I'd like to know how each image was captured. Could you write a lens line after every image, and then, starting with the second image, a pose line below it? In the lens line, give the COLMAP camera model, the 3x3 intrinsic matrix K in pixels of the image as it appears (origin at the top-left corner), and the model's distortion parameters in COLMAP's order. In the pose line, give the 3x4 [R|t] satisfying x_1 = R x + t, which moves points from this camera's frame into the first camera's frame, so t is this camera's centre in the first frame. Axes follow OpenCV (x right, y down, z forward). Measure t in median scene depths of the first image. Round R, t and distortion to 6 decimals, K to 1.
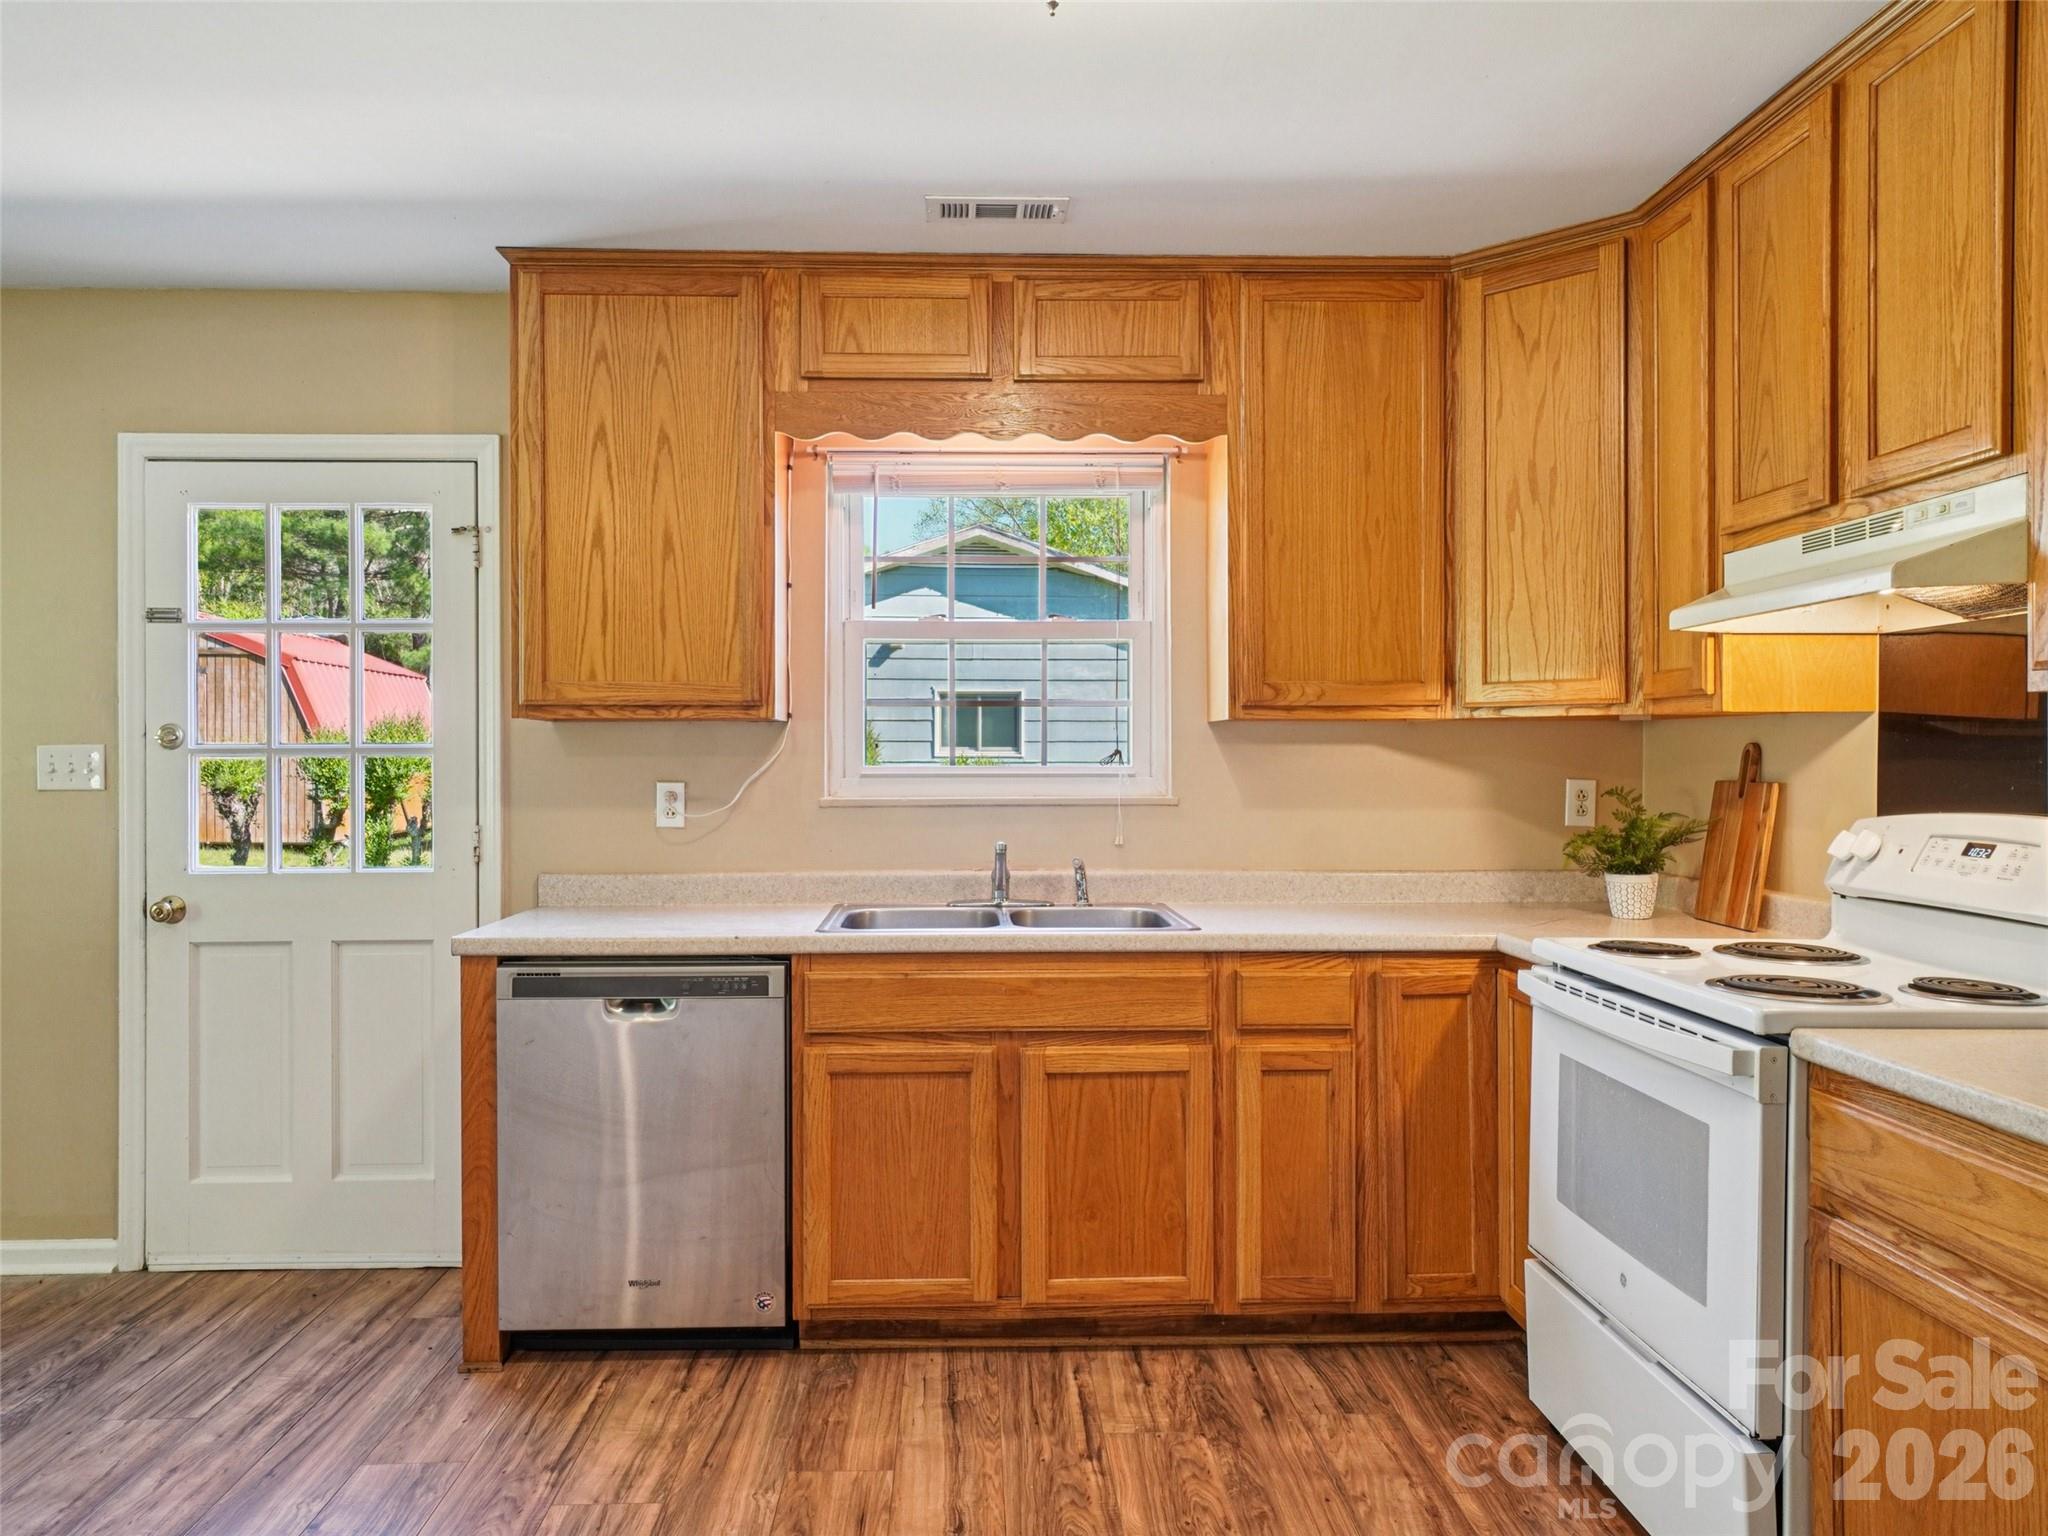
lens RADIAL K [[1403.3, 0, 999.1], [0, 1403.3, 762.0], [0, 0, 1]] dist [-0.001034, 0.018387]
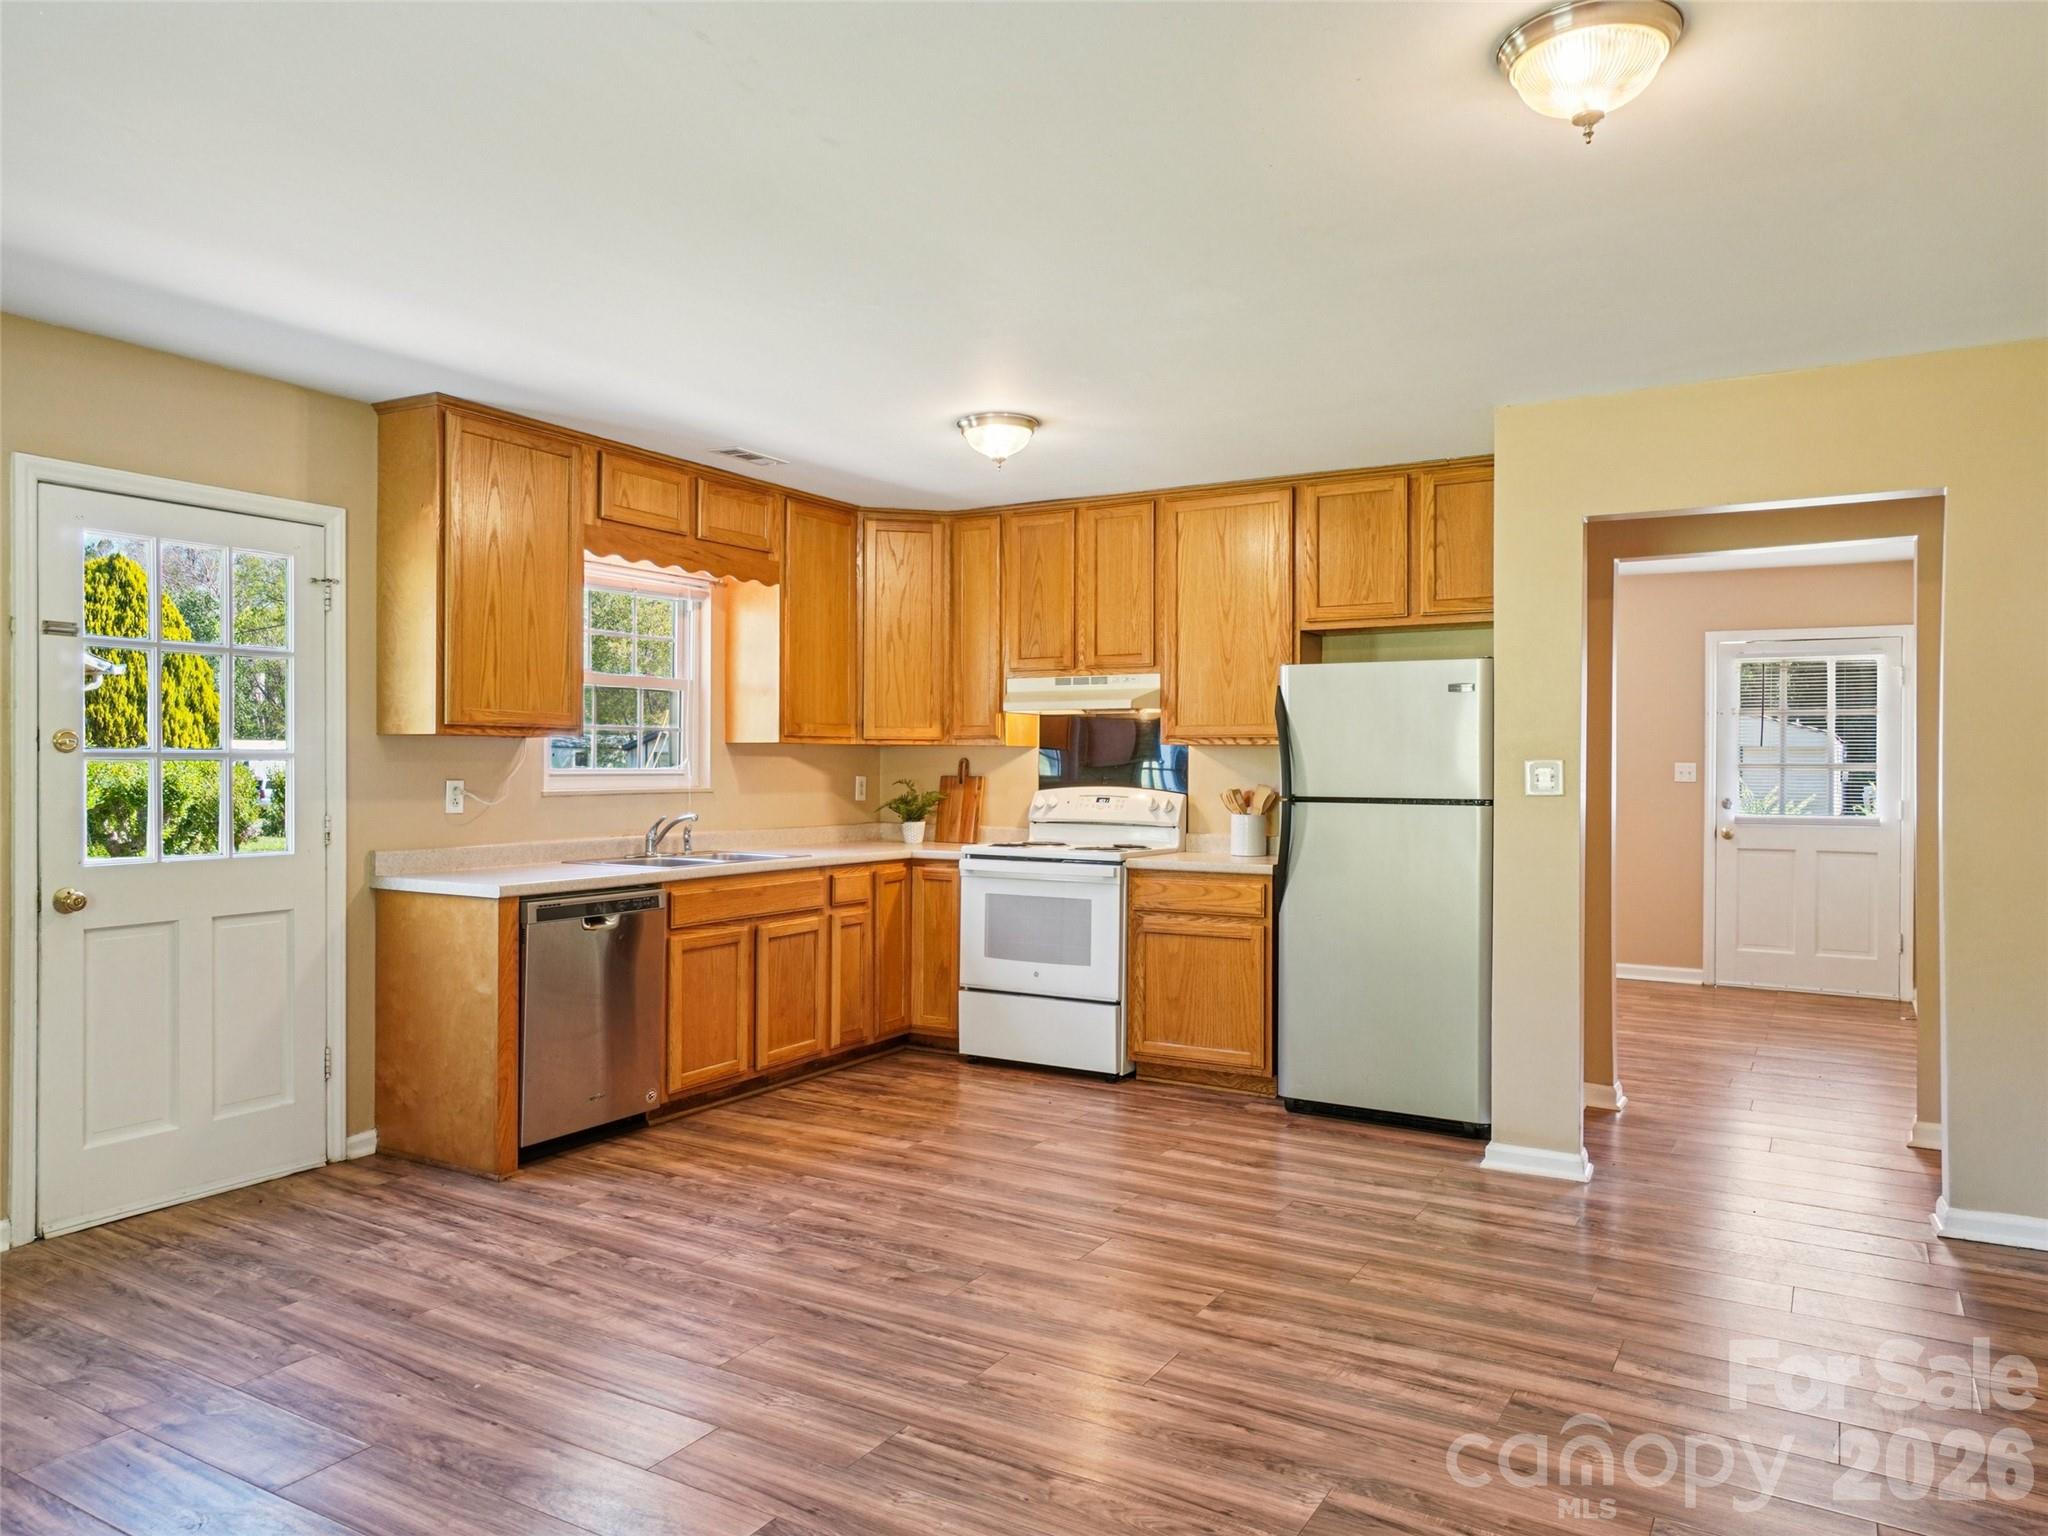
lens RADIAL K [[1403.3, 0, 1018.9], [0, 1403.3, 753.5], [0, 0, 1]] dist [-0.001034, 0.018387]
pose [[0.529859, 0.010221, 0.848024, -1.301296], [-0.002945, 0.999944, -0.010212, 0.000868], [-0.848080, 0.002913, 0.529859, -0.228519]]
